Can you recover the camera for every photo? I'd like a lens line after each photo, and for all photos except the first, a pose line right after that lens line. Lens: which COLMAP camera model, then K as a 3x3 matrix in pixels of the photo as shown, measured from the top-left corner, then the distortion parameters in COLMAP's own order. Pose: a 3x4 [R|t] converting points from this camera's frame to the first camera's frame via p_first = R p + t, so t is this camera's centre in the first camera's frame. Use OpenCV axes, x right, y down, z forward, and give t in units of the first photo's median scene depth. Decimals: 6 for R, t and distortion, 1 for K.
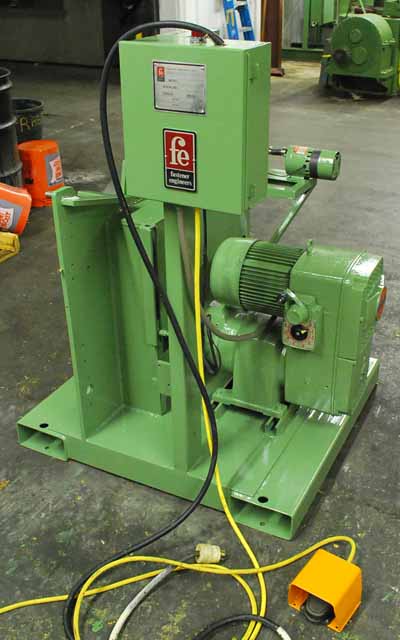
lens RADIAL K [[718.7, 0, 200.0], [0, 718.7, 320.0], [0, 0, 1]] dist [-0.095179, 0.011657]
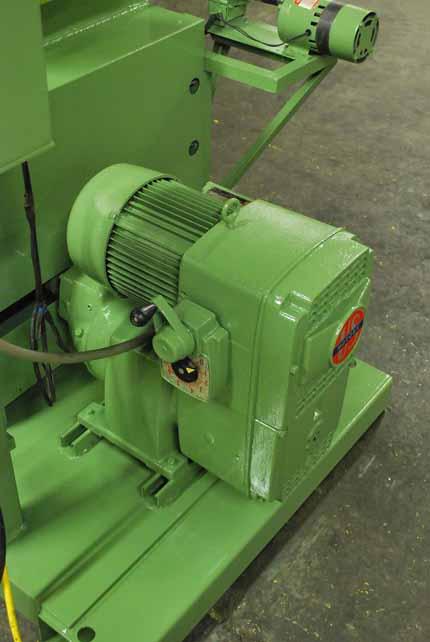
lens RADIAL K [[857.4, 0, 215.0], [0, 857.4, 321.0], [0, 0, 1]] dist [-0.010301, -0.015317]
pose [[0.983356, 0.149342, -0.103482, 0.207358], [-0.125940, 0.970786, 0.204238, -0.143850], [0.130960, -0.187806, 0.973436, 0.343925]]
